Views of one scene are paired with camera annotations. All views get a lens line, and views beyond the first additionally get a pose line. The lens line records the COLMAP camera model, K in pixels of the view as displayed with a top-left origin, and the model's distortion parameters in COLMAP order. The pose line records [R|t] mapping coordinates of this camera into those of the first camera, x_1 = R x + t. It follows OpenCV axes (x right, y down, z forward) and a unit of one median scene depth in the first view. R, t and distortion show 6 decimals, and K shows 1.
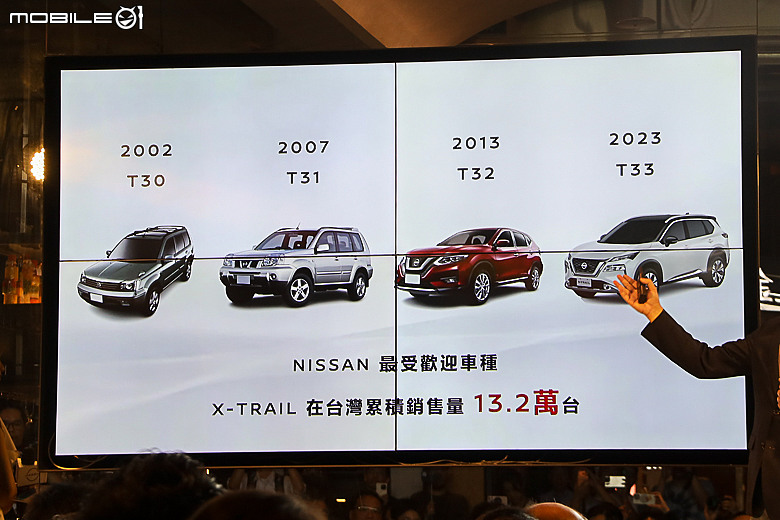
lens RADIAL K [[2754.1, 0, 406.8], [0, 2754.1, 262.8], [0, 0, 1]] dist [0.638263, -2.463996]
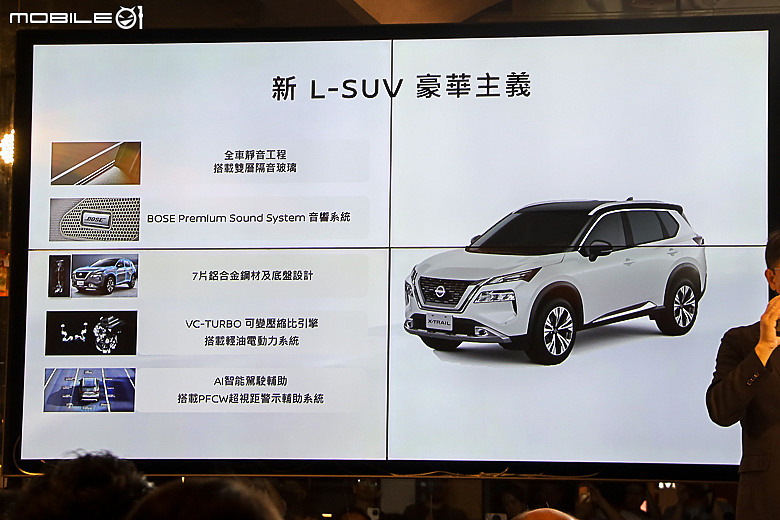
lens RADIAL K [[2674.1, 0, 388.7], [0, 2674.1, 205.5], [0, 0, 1]] dist [0.591392, -0.679711]
pose [[0.999695, 0.013761, -0.020487, 0.014289], [-0.014119, 0.999748, -0.017429, -0.001458], [0.020242, 0.017713, 0.999638, 0.103871]]
